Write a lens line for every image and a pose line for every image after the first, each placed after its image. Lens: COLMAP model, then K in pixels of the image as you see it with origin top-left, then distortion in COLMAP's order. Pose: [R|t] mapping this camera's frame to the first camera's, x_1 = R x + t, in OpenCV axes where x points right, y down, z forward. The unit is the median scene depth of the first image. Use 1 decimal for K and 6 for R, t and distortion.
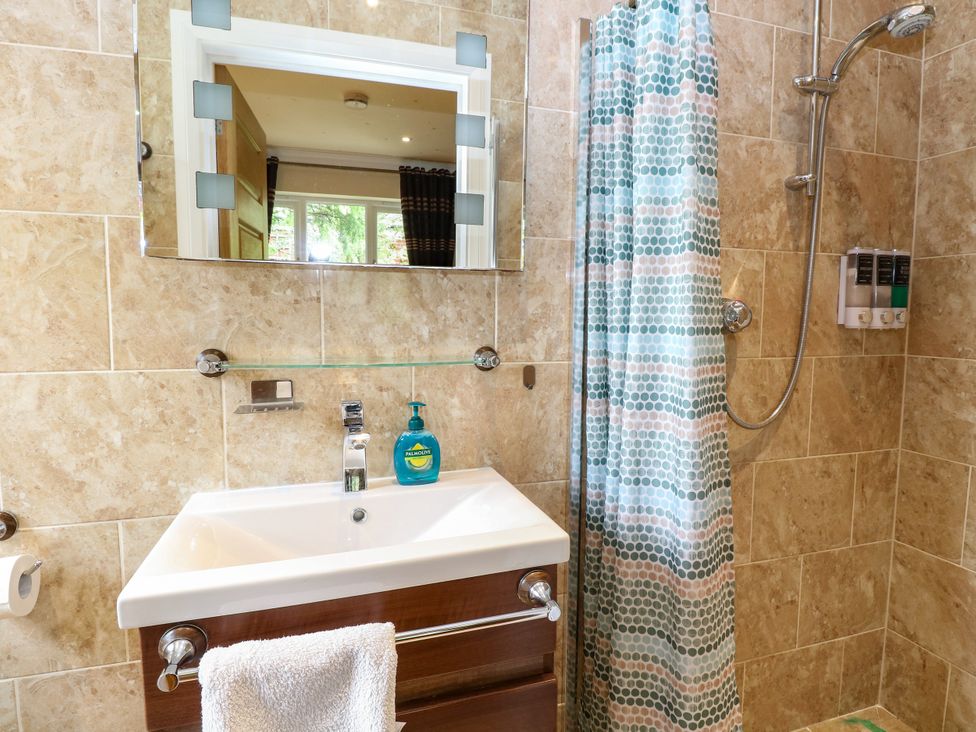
lens RADIAL K [[545.3, 0, 463.1], [0, 545.3, 364.7], [0, 0, 1]] dist [-0.002122, -0.013563]
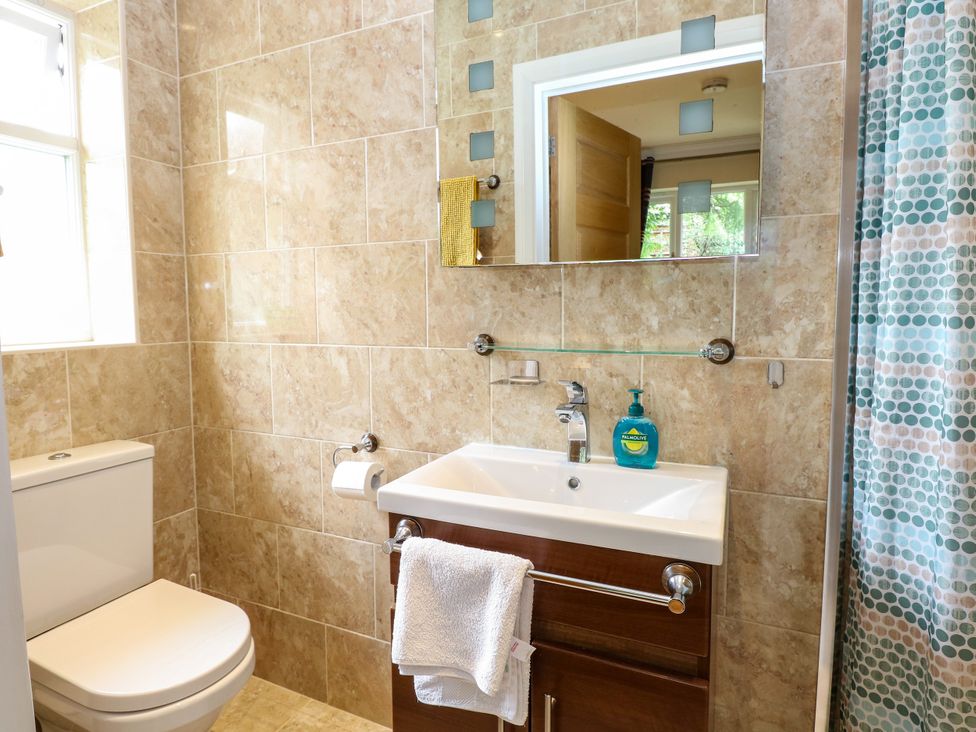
lens RADIAL K [[545.3, 0, 463.1], [0, 545.3, 364.7], [0, 0, 1]] dist [-0.002122, -0.013563]
pose [[0.732434, 0.058533, -0.678317, 0.382879], [-0.054041, 0.998152, 0.027780, 0.010671], [0.678690, 0.016310, 0.734244, 0.005096]]
